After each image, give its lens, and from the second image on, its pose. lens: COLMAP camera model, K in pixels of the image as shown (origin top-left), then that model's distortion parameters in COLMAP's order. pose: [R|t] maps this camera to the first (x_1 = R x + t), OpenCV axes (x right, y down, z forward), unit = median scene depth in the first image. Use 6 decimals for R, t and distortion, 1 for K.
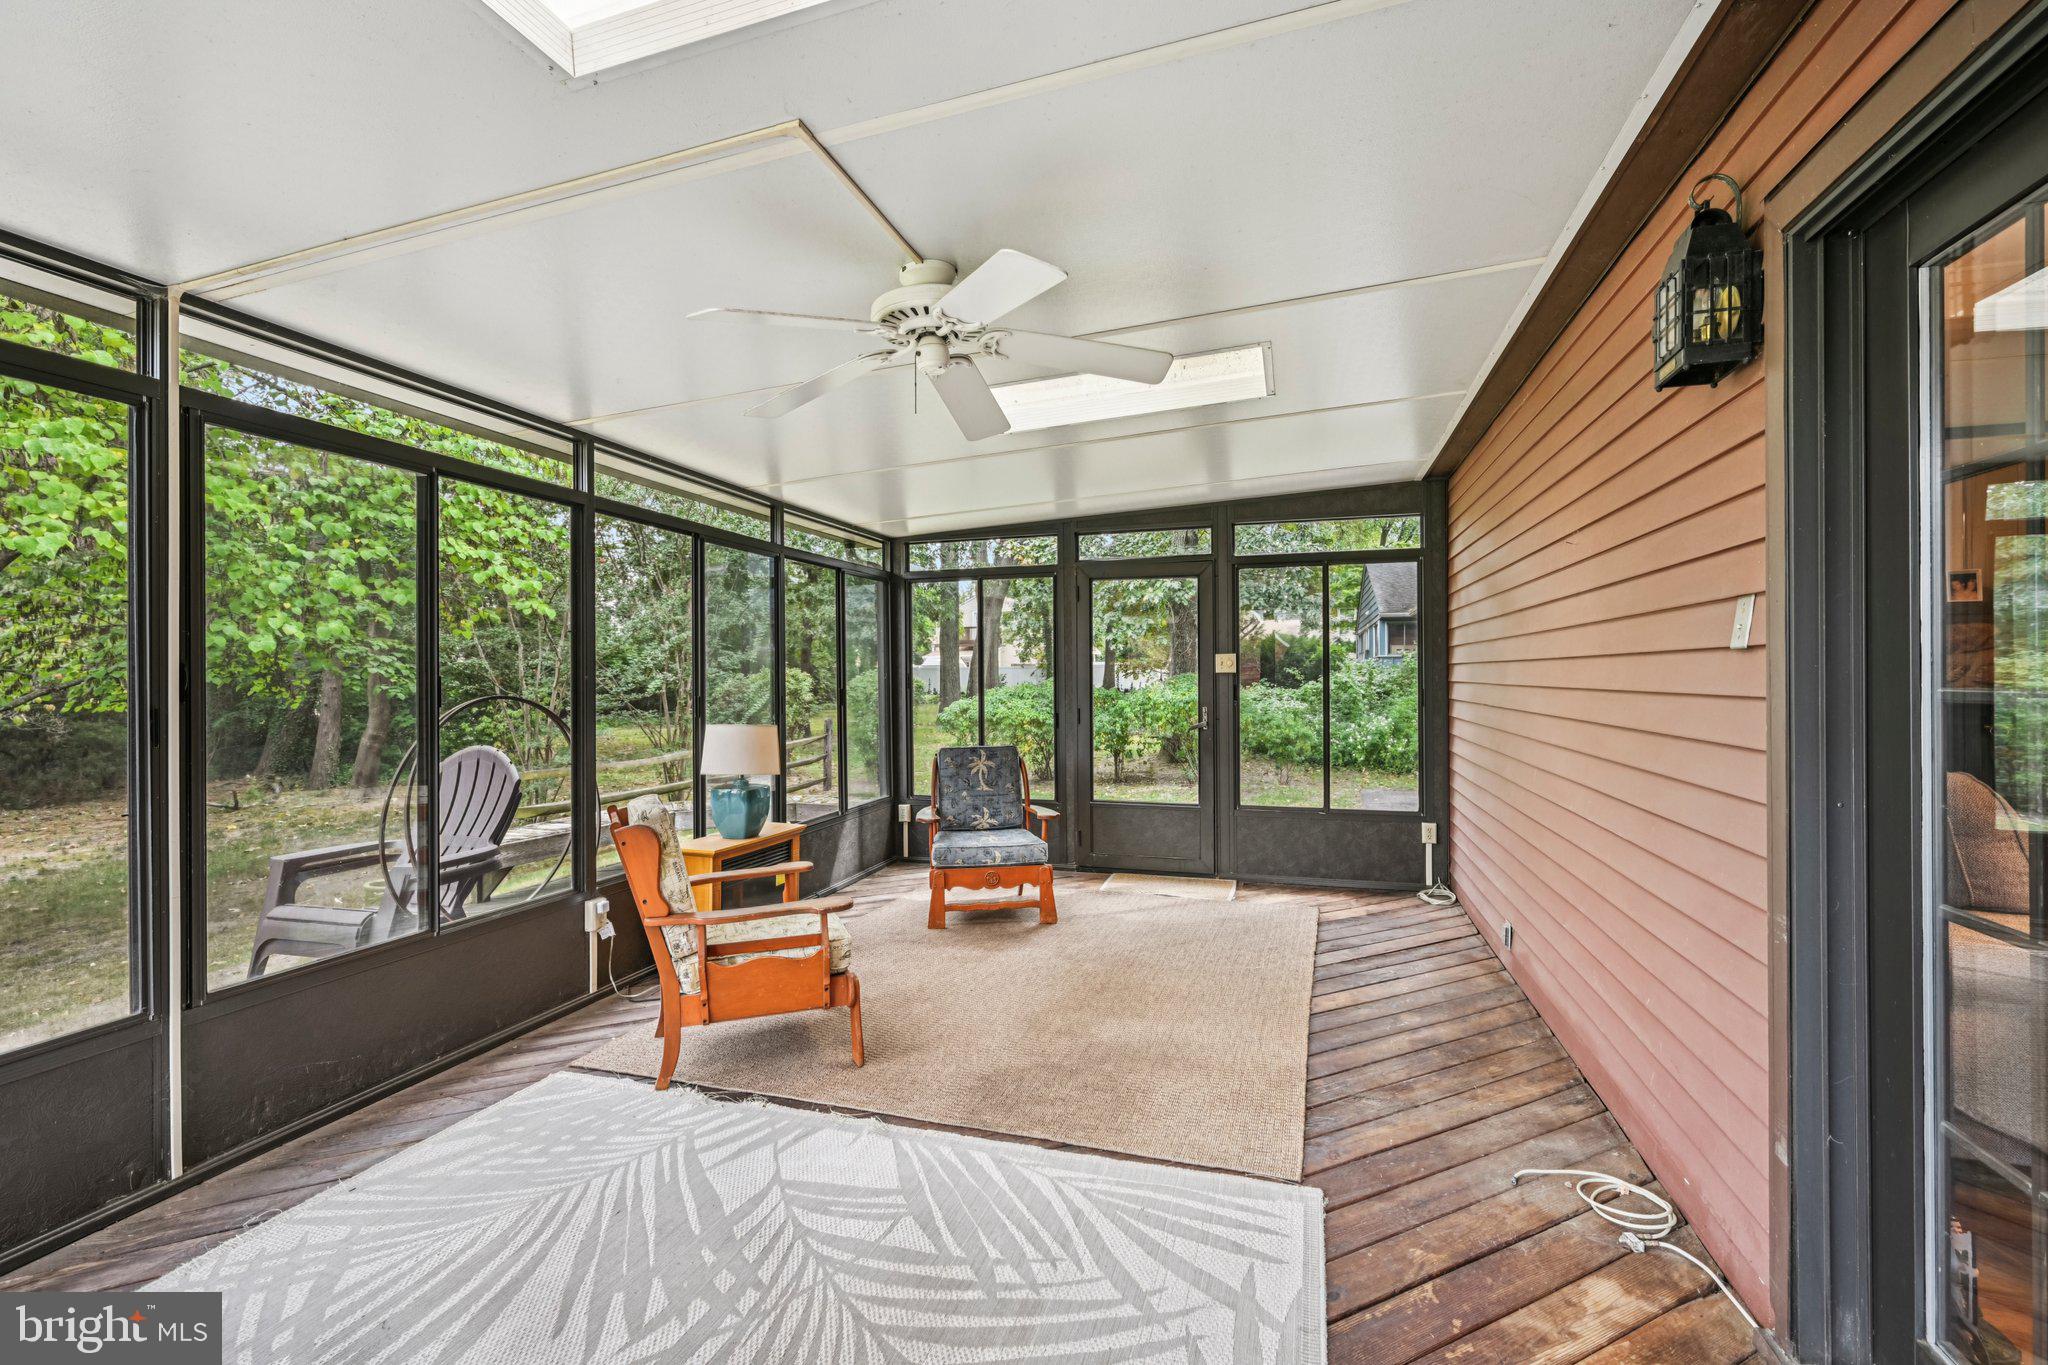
lens RADIAL K [[930.2, 0, 1032.4], [0, 930.2, 682.7], [0, 0, 1]] dist [0.001771, 0.000323]
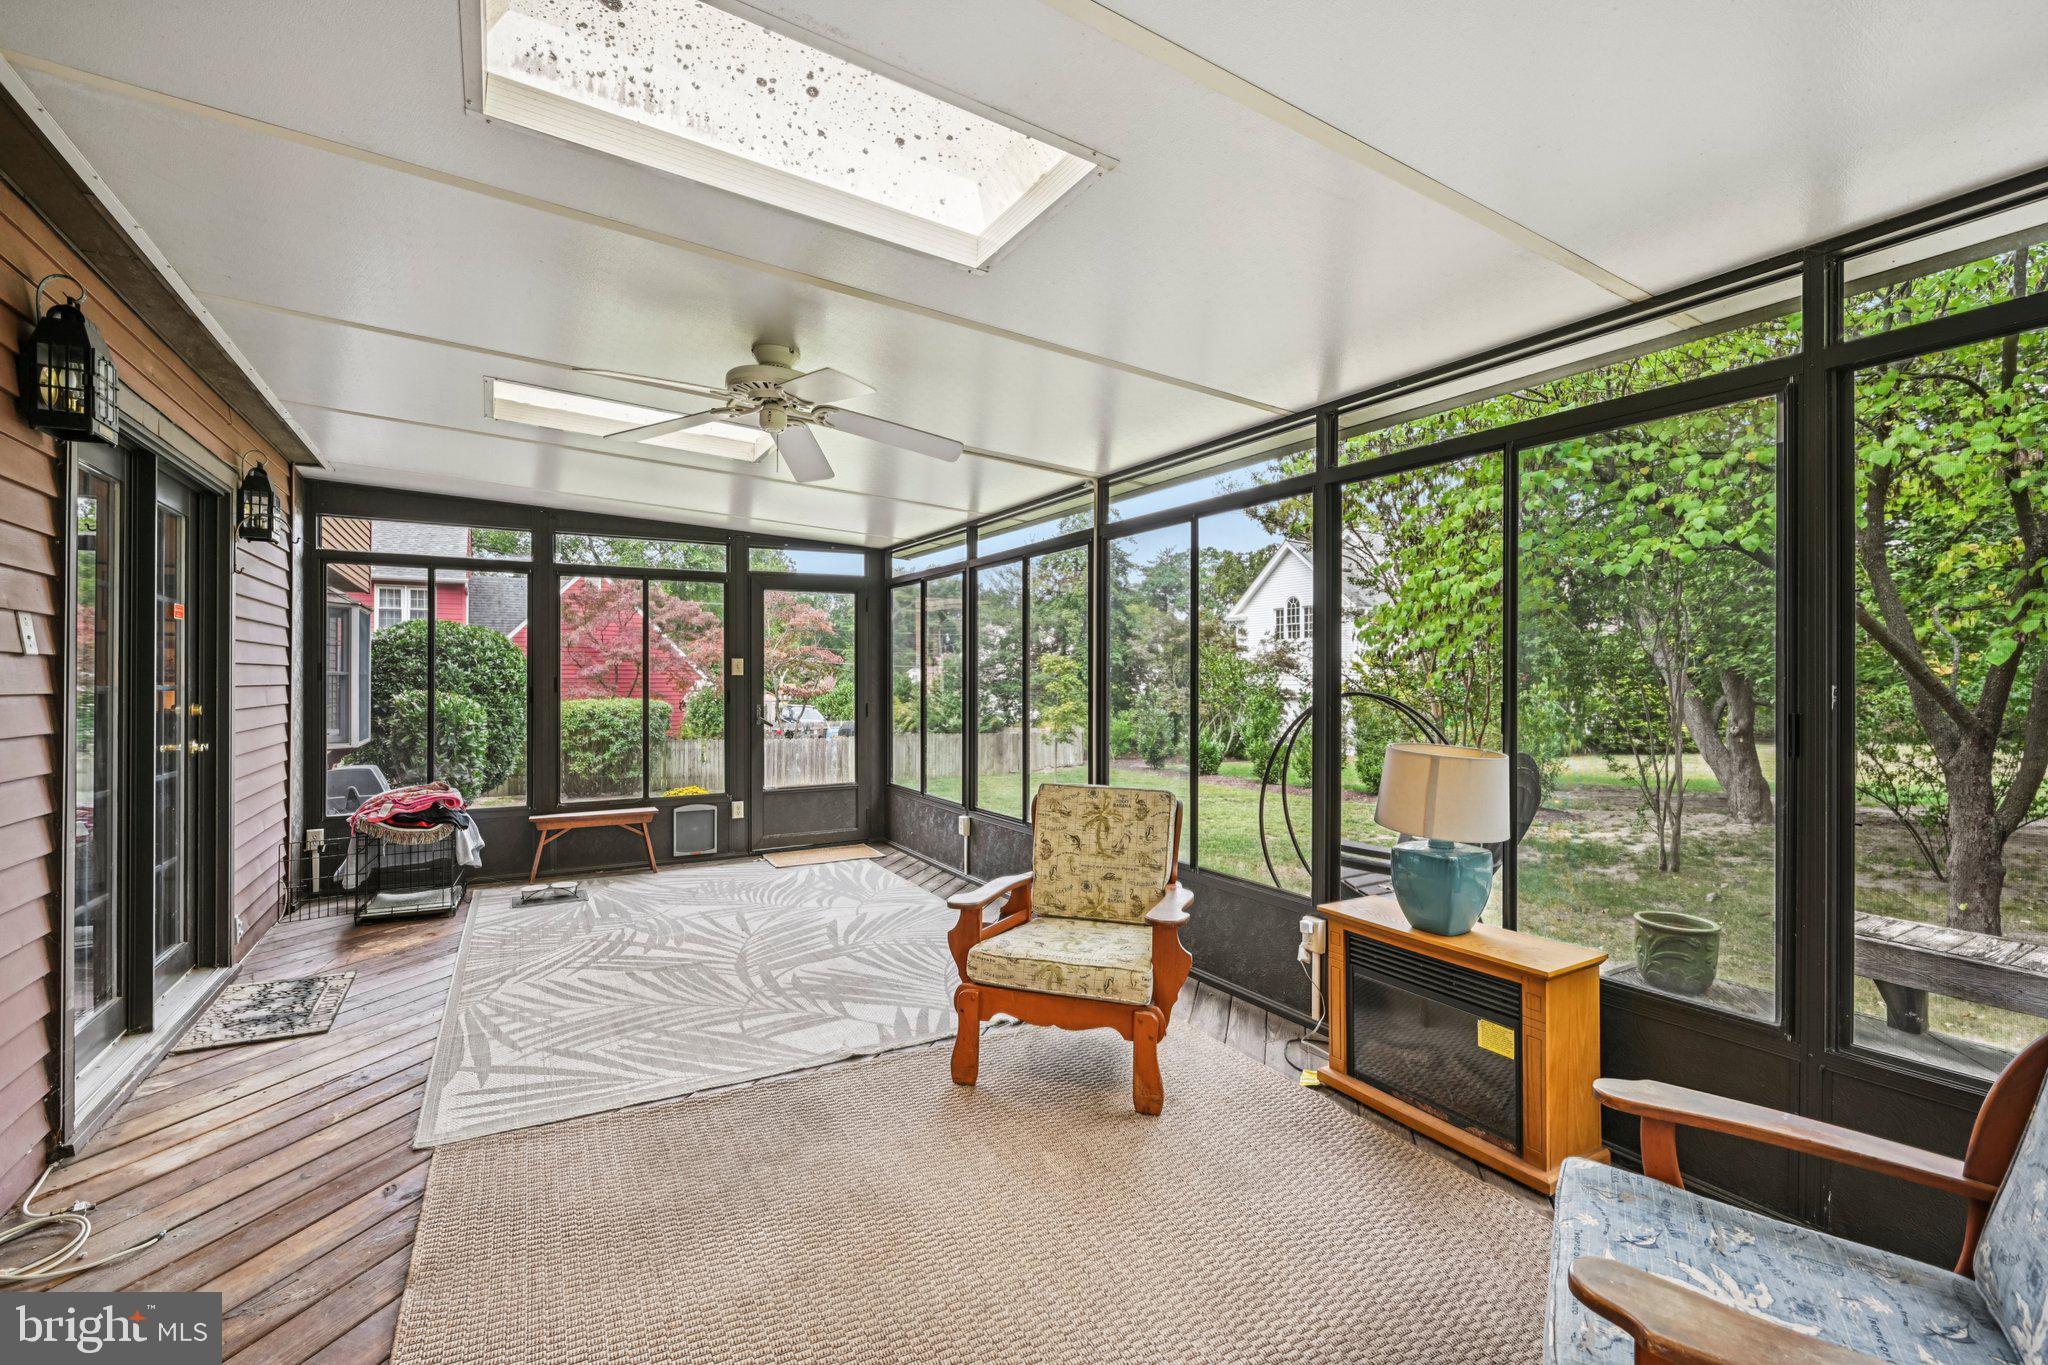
lens RADIAL K [[930.2, 0, 1032.4], [0, 930.2, 682.7], [0, 0, 1]] dist [0.001771, 0.000323]
pose [[-0.695837, 0.005795, -0.718176, 0.534843], [0.000604, 0.999972, 0.007484, -0.003595], [0.718199, 0.004774, -0.695821, 2.074889]]
